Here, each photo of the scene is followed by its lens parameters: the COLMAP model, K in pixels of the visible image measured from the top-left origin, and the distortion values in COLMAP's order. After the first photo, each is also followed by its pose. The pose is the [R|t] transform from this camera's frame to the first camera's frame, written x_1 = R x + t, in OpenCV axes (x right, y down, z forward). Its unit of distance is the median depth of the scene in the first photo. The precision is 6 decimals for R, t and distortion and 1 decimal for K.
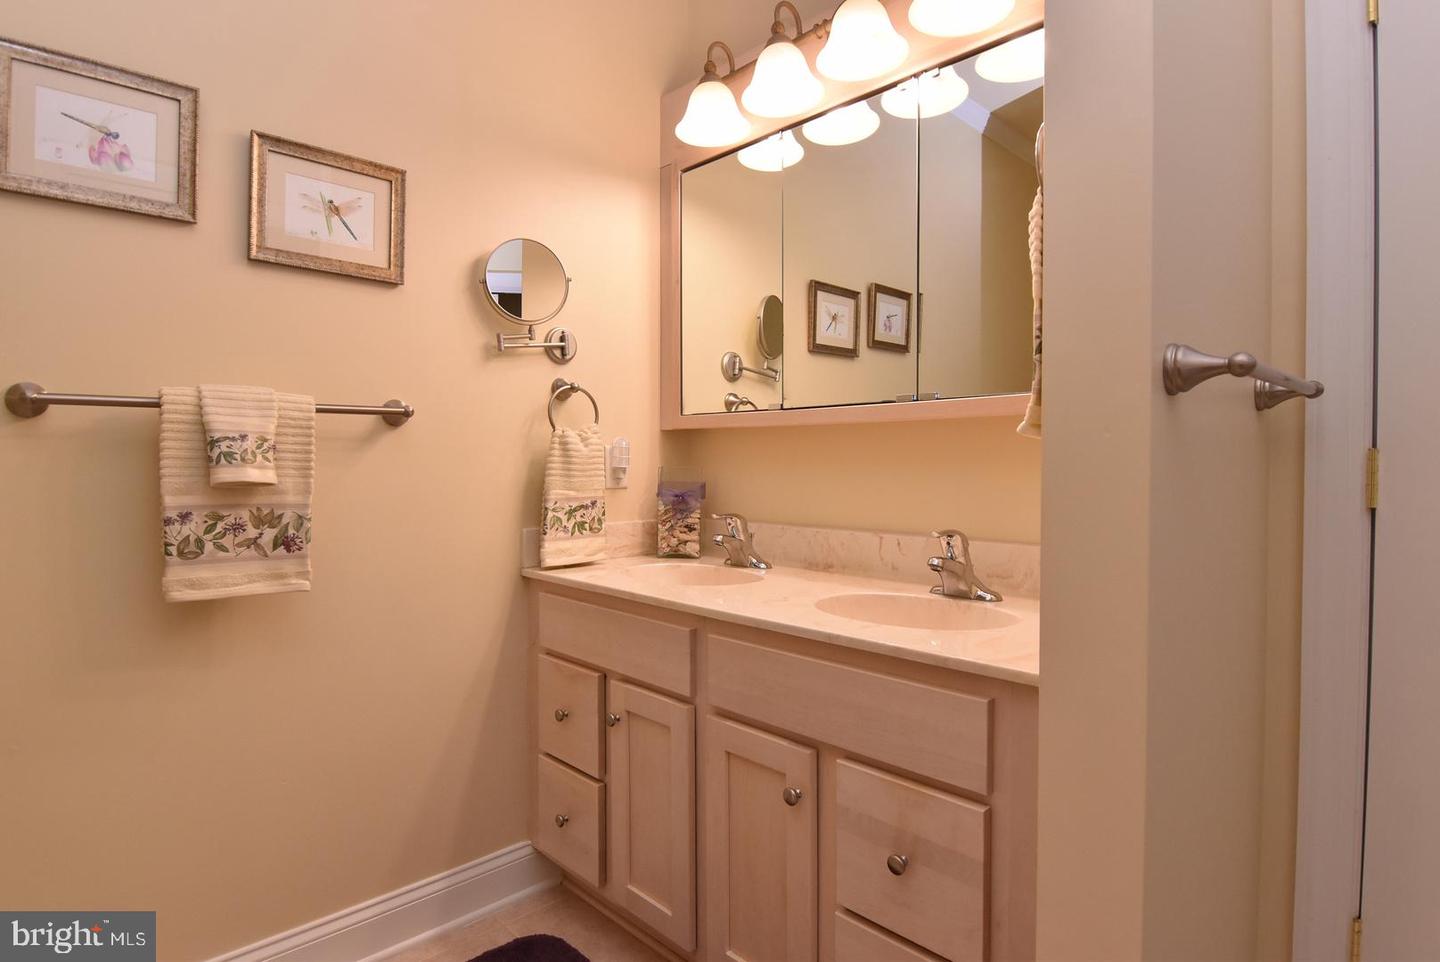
lens RADIAL K [[765.5, 0, 715.6], [0, 765.5, 482.4], [0, 0, 1]] dist [0.003123, -0.019538]
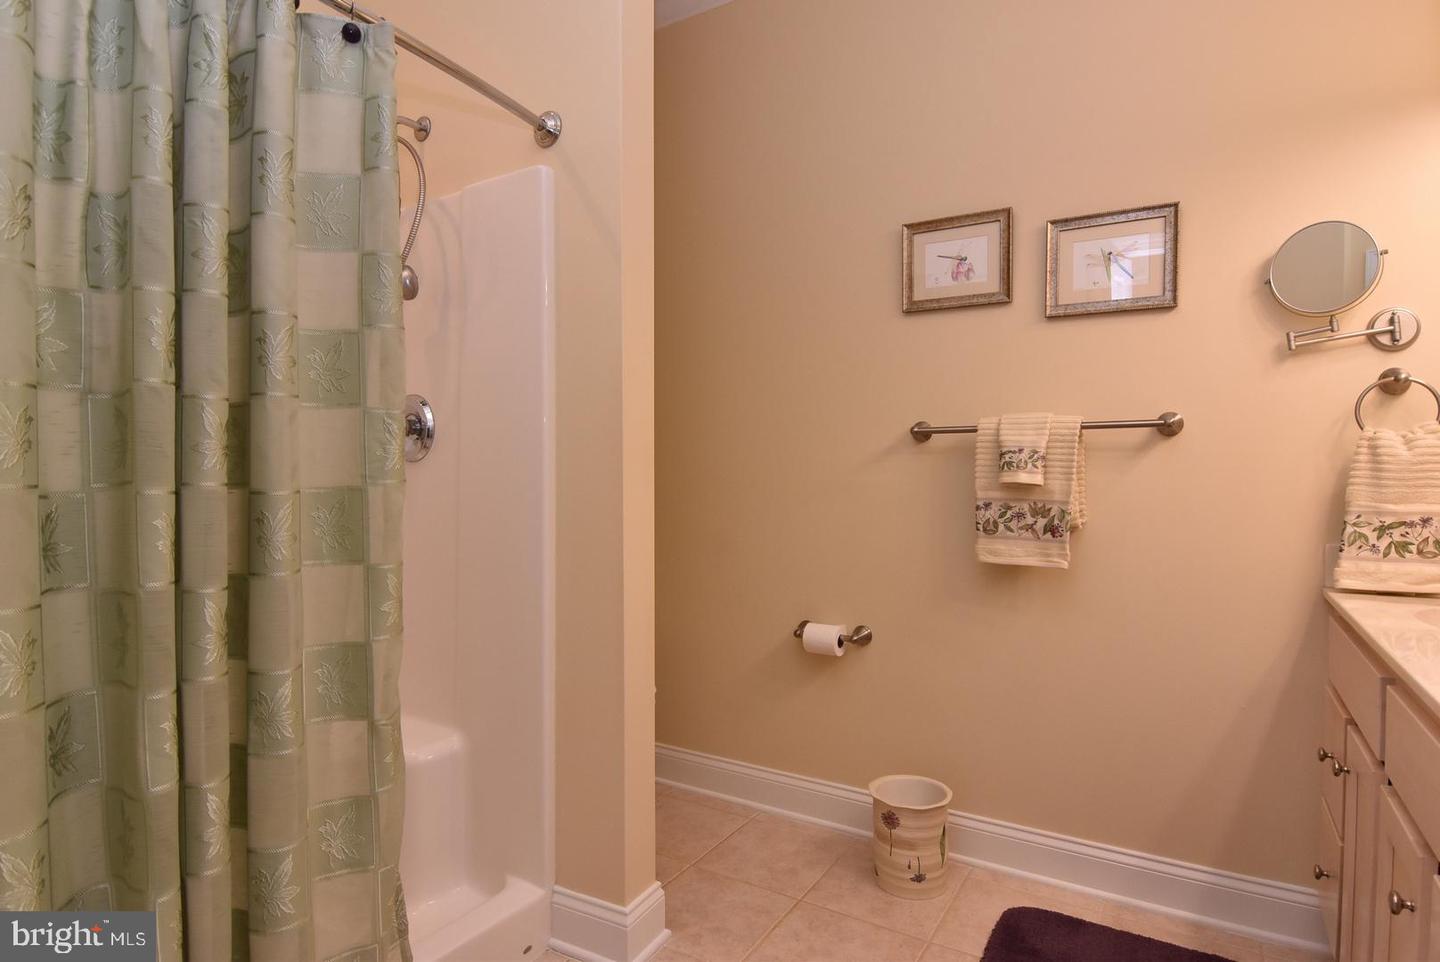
lens RADIAL K [[765.5, 0, 729.1], [0, 765.5, 481.1], [0, 0, 1]] dist [0.003123, -0.019538]
pose [[0.251955, 0.018005, -0.967571, 0.495433], [-0.025594, 0.999601, 0.011936, -0.005623], [0.967400, 0.021757, 0.252316, 0.112916]]
